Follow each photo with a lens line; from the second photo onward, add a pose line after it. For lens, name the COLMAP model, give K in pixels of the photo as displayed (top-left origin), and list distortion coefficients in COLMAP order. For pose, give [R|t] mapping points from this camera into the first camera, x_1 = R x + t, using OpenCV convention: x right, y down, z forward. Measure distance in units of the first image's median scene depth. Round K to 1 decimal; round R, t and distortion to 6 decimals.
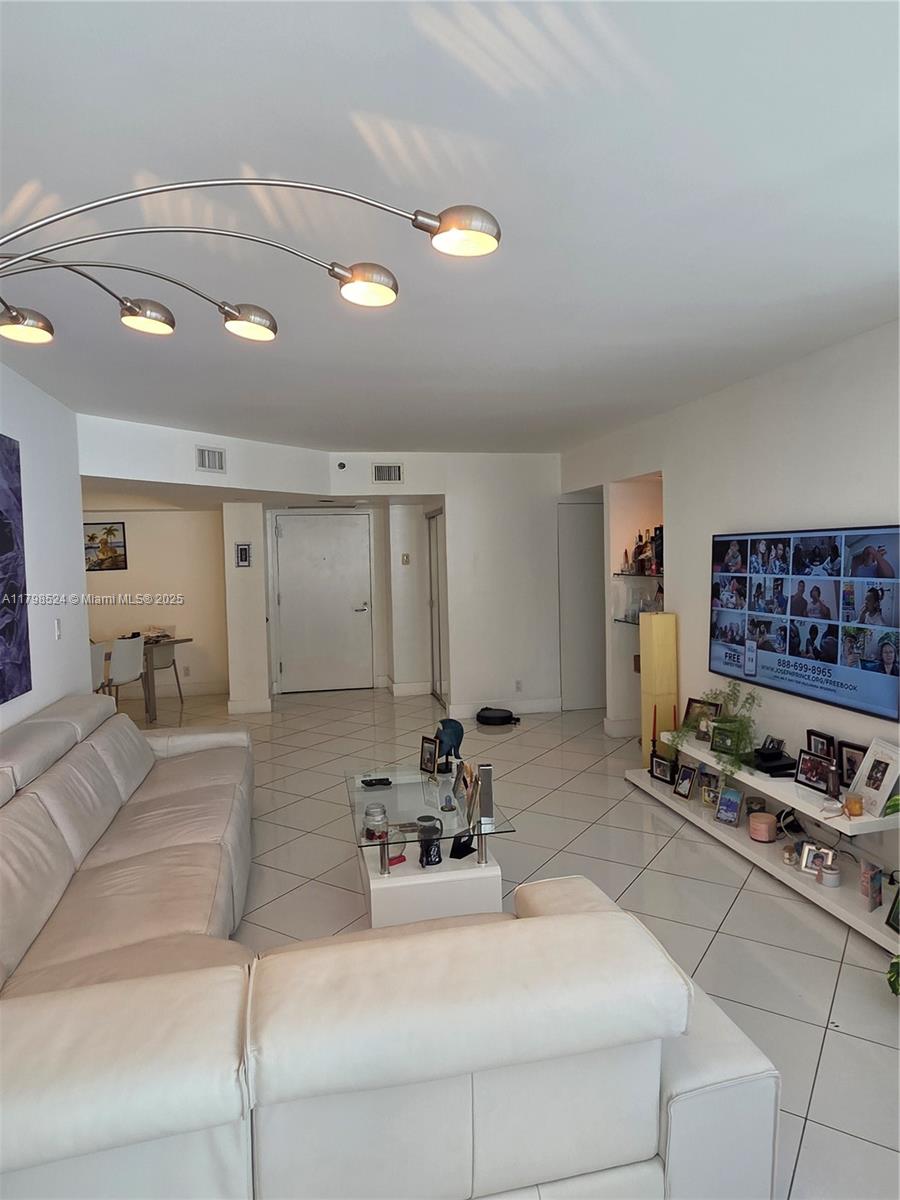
lens RADIAL K [[735.0, 0, 450.0], [0, 735.0, 600.0], [0, 0, 1]] dist [-0.000064, -0.000027]
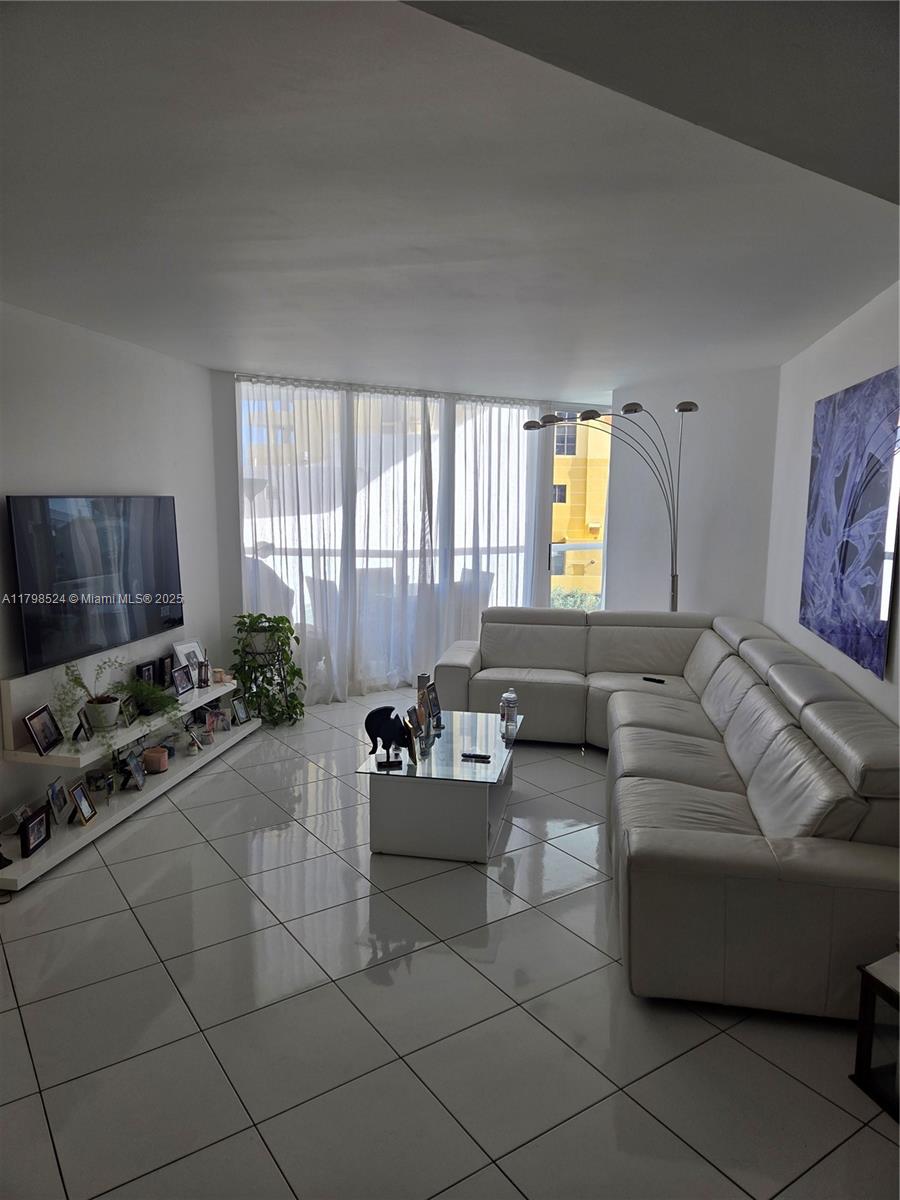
lens RADIAL K [[783.9, 0, 450.0], [0, 783.9, 600.0], [0, 0, 1]] dist [0.001171, -0.000723]
pose [[-0.920921, -0.030211, 0.388576, -0.473899], [0.043979, 0.982569, 0.180624, -0.138153], [-0.387260, 0.183429, -0.903539, 1.951176]]
